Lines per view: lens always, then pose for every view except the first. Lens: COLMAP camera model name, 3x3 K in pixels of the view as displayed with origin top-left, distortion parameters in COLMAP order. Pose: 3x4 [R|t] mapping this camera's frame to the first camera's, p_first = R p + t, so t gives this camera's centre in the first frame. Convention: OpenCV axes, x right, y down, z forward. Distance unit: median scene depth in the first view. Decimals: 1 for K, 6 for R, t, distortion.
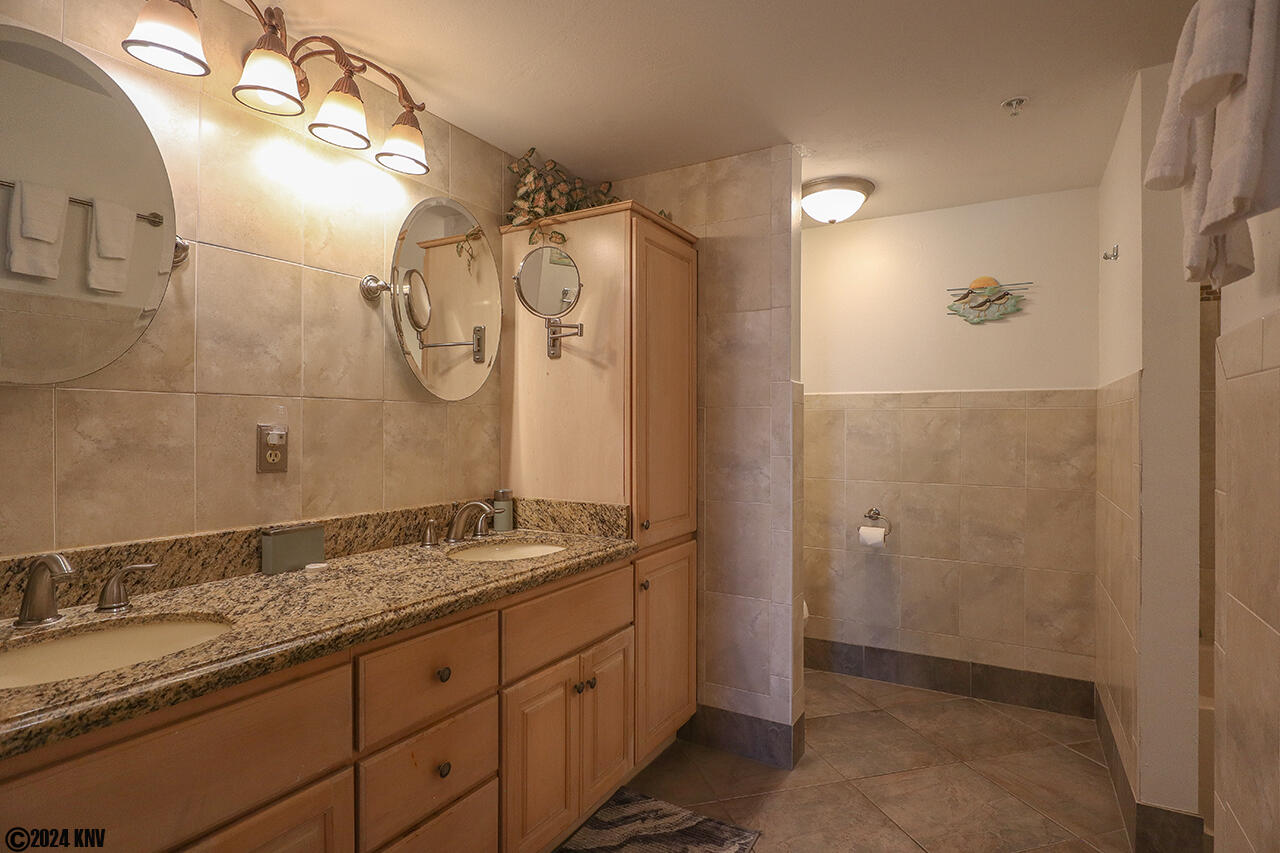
lens RADIAL K [[646.2, 0, 643.9], [0, 646.2, 438.3], [0, 0, 1]] dist [-0.022253, 0.002790]
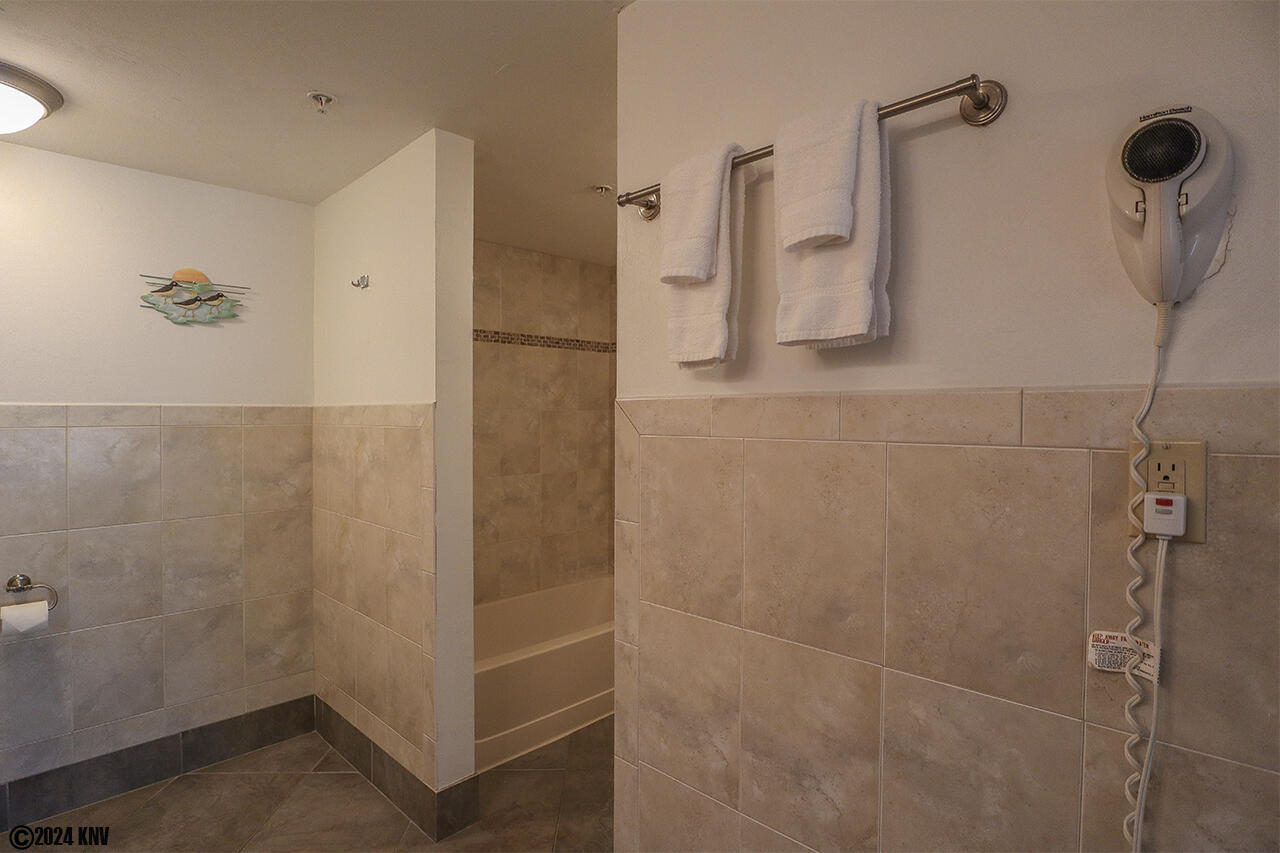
lens RADIAL K [[632.4, 0, 627.5], [0, 632.4, 432.6], [0, 0, 1]] dist [-0.010375, 0.002375]
pose [[0.270180, -0.030921, 0.962313, -0.109587], [0.024178, 0.999387, 0.025324, -0.046581], [-0.962506, 0.016425, 0.270762, 0.236978]]
